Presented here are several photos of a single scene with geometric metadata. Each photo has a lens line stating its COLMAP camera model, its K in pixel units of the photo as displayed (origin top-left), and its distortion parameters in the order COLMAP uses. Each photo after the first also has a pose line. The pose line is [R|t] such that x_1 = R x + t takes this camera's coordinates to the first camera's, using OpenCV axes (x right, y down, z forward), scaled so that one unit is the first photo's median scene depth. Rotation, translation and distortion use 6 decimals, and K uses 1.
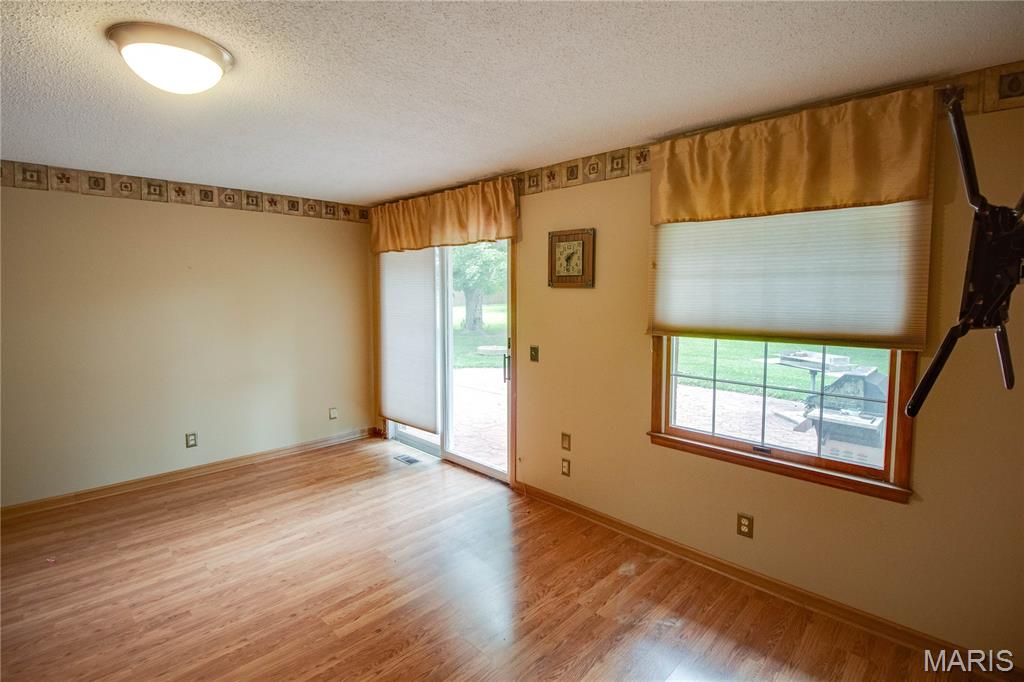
lens RADIAL K [[494.1, 0, 516.4], [0, 494.1, 323.6], [0, 0, 1]] dist [0.000466, -0.011559]
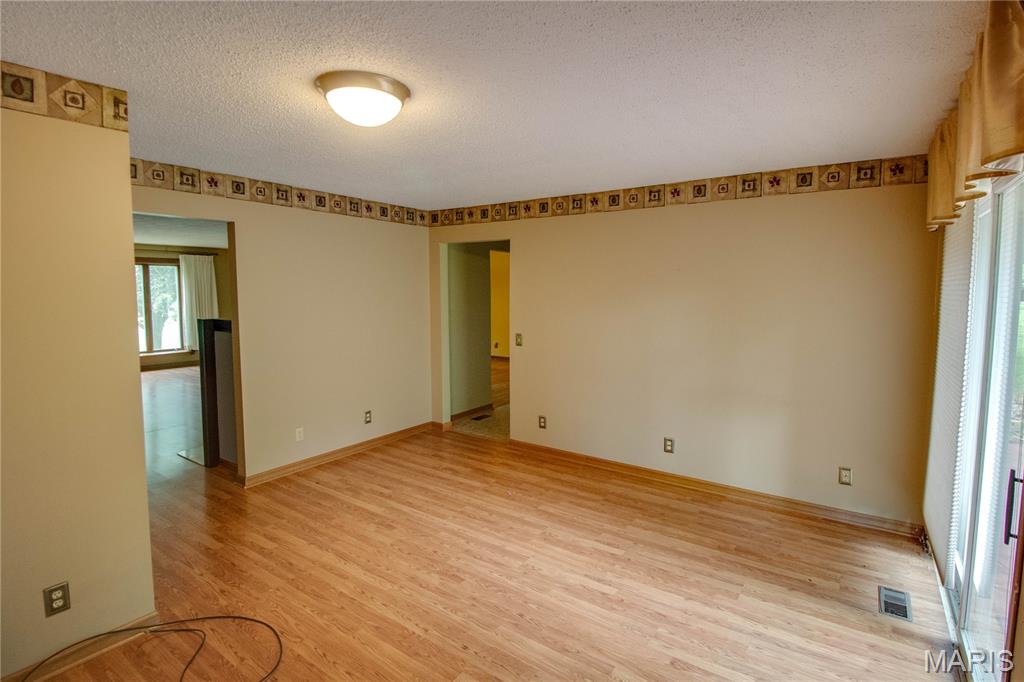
lens RADIAL K [[494.1, 0, 516.4], [0, 494.1, 323.6], [0, 0, 1]] dist [0.000466, -0.011559]
pose [[0.149367, 0.064792, -0.986657, 0.320765], [-0.058461, 0.996684, 0.056600, -0.057953], [0.987052, 0.049227, 0.152660, 0.656800]]
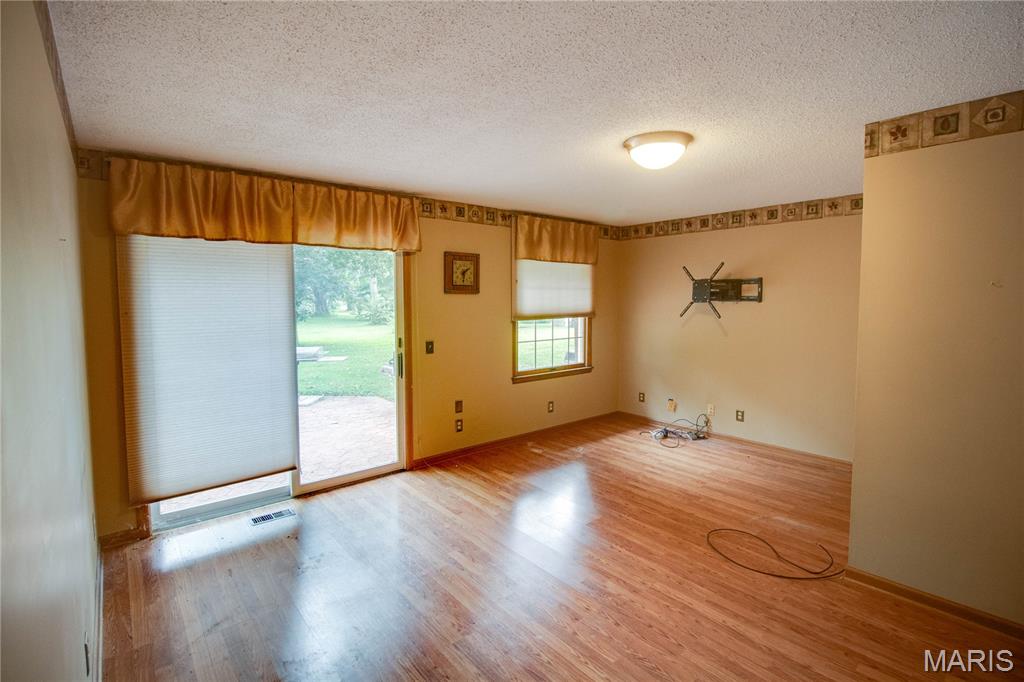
lens RADIAL K [[494.1, 0, 516.4], [0, 494.1, 323.6], [0, 0, 1]] dist [0.000466, -0.011559]
pose [[0.082172, -0.050215, 0.995352, -1.270332], [0.072436, 0.996389, 0.044287, -0.038962], [-0.993982, 0.068460, 0.085513, 0.732427]]
